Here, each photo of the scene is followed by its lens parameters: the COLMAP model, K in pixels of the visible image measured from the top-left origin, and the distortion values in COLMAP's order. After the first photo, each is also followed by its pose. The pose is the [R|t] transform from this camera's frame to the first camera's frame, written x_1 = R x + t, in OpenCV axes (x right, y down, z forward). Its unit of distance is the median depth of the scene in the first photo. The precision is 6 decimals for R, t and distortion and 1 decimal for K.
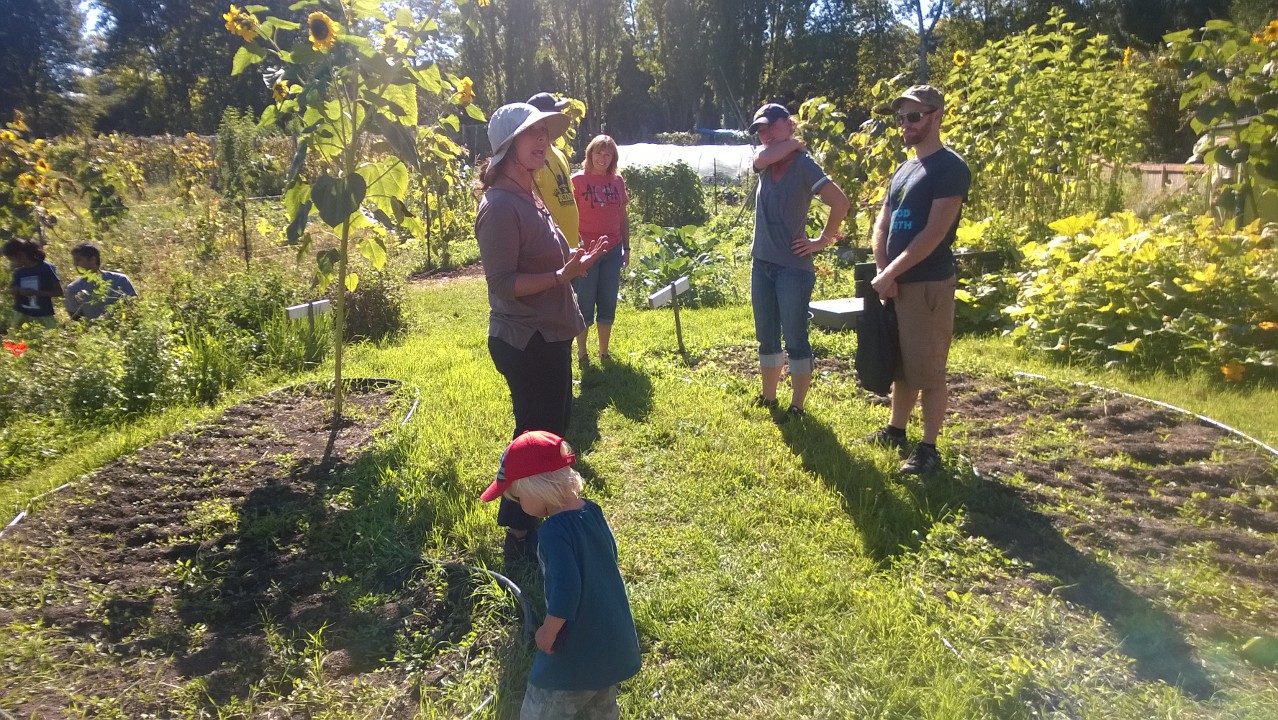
lens RADIAL K [[1001.7, 0, 639.0], [0, 1001.7, 360.0], [0, 0, 1]] dist [-0.025634, 0.001621]
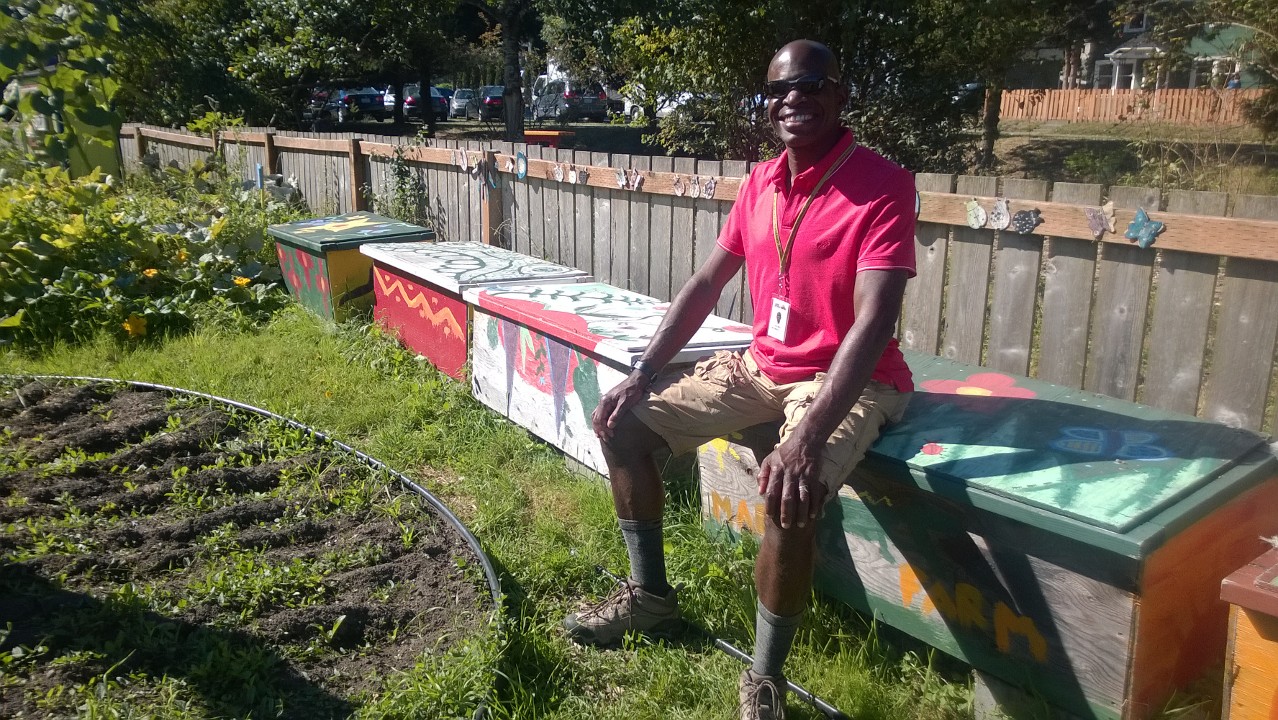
lens RADIAL K [[1032.2, 0, 639.0], [0, 1032.2, 360.0], [0, 0, 1]] dist [-0.033779, -0.001640]
pose [[0.490945, -0.210323, 0.845421, 0.017600], [0.180136, 0.973957, 0.137693, -0.004526], [-0.852364, 0.084691, 0.516046, 0.111672]]
